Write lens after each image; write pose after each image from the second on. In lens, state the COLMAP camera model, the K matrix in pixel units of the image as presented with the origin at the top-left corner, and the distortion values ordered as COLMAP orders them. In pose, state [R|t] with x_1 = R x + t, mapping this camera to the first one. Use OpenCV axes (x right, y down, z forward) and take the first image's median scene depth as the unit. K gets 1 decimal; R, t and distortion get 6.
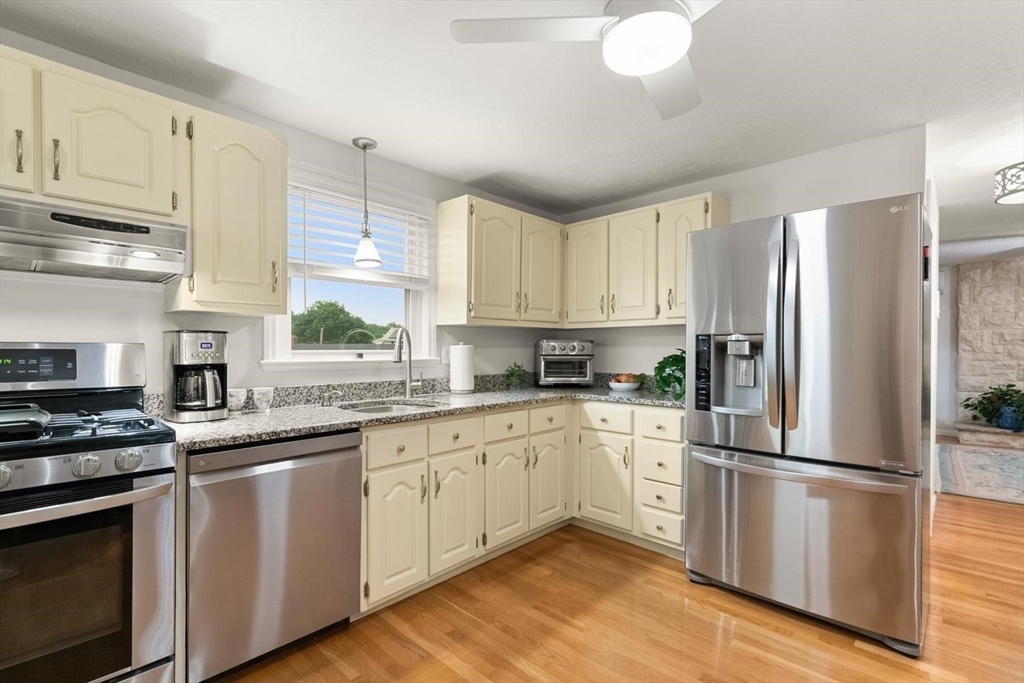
lens RADIAL K [[469.7, 0, 501.1], [0, 469.7, 348.2], [0, 0, 1]] dist [0.014969, -0.003963]
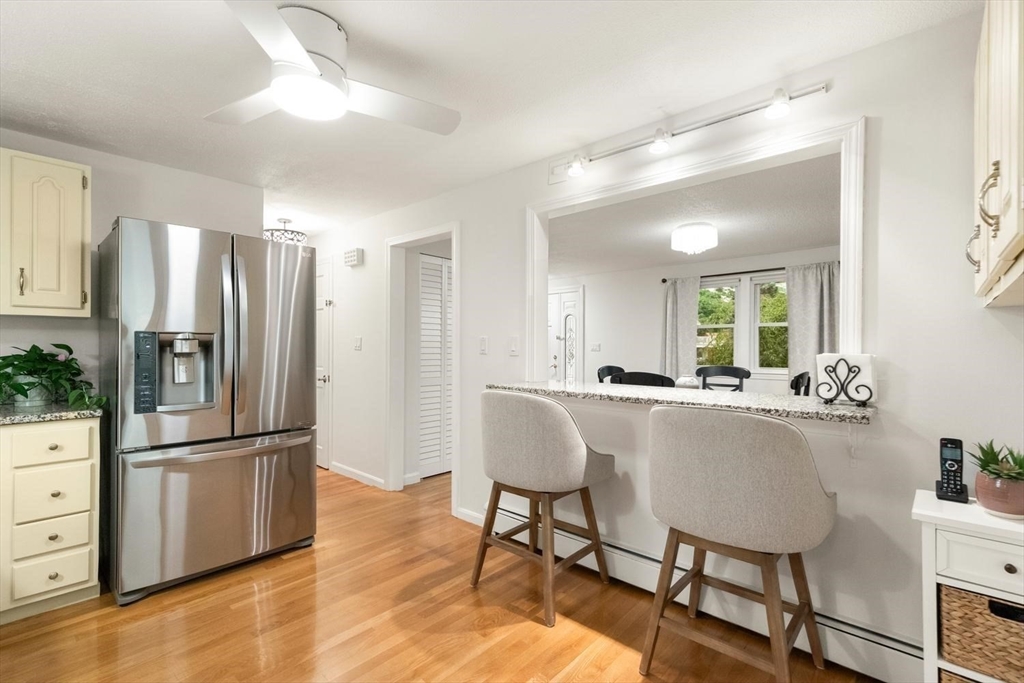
lens RADIAL K [[469.7, 0, 506.2], [0, 469.7, 343.2], [0, 0, 1]] dist [0.014969, -0.003963]
pose [[-0.020781, 0.004352, 0.999775, -0.442386], [-0.001726, 0.999989, -0.004389, -0.003368], [-0.999783, -0.001816, -0.020773, 0.250901]]
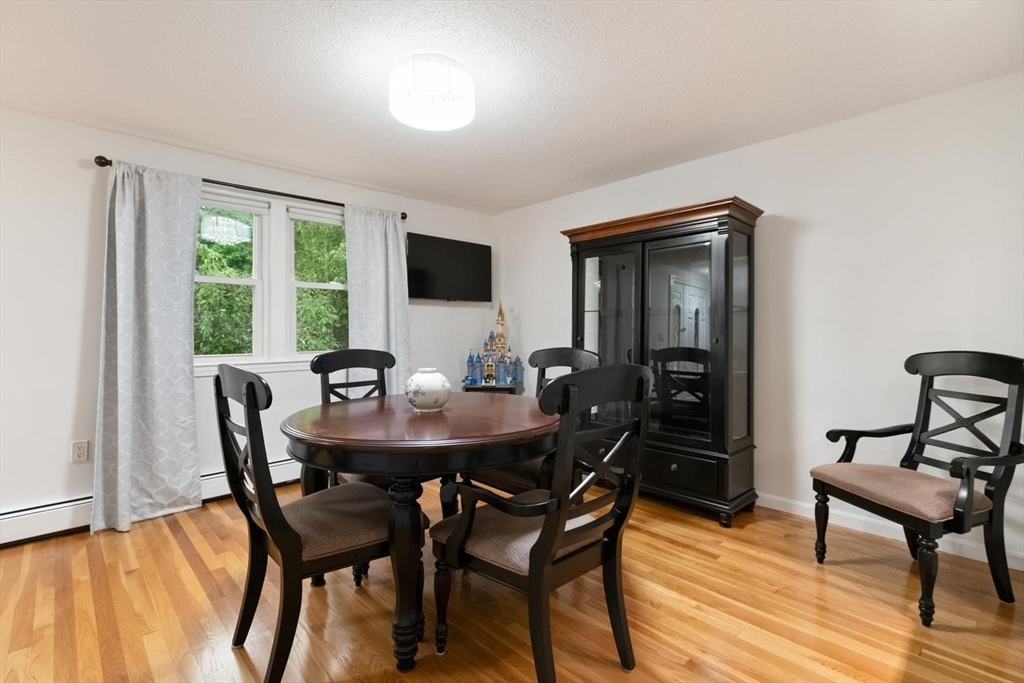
lens RADIAL K [[469.7, 0, 504.8], [0, 469.7, 337.3], [0, 0, 1]] dist [0.014969, -0.003963]
pose [[-0.999249, -0.000571, 0.038734, 0.817498], [0.000056, 0.999869, 0.016204, 0.026860], [-0.038738, 0.016194, -0.999118, 0.371739]]
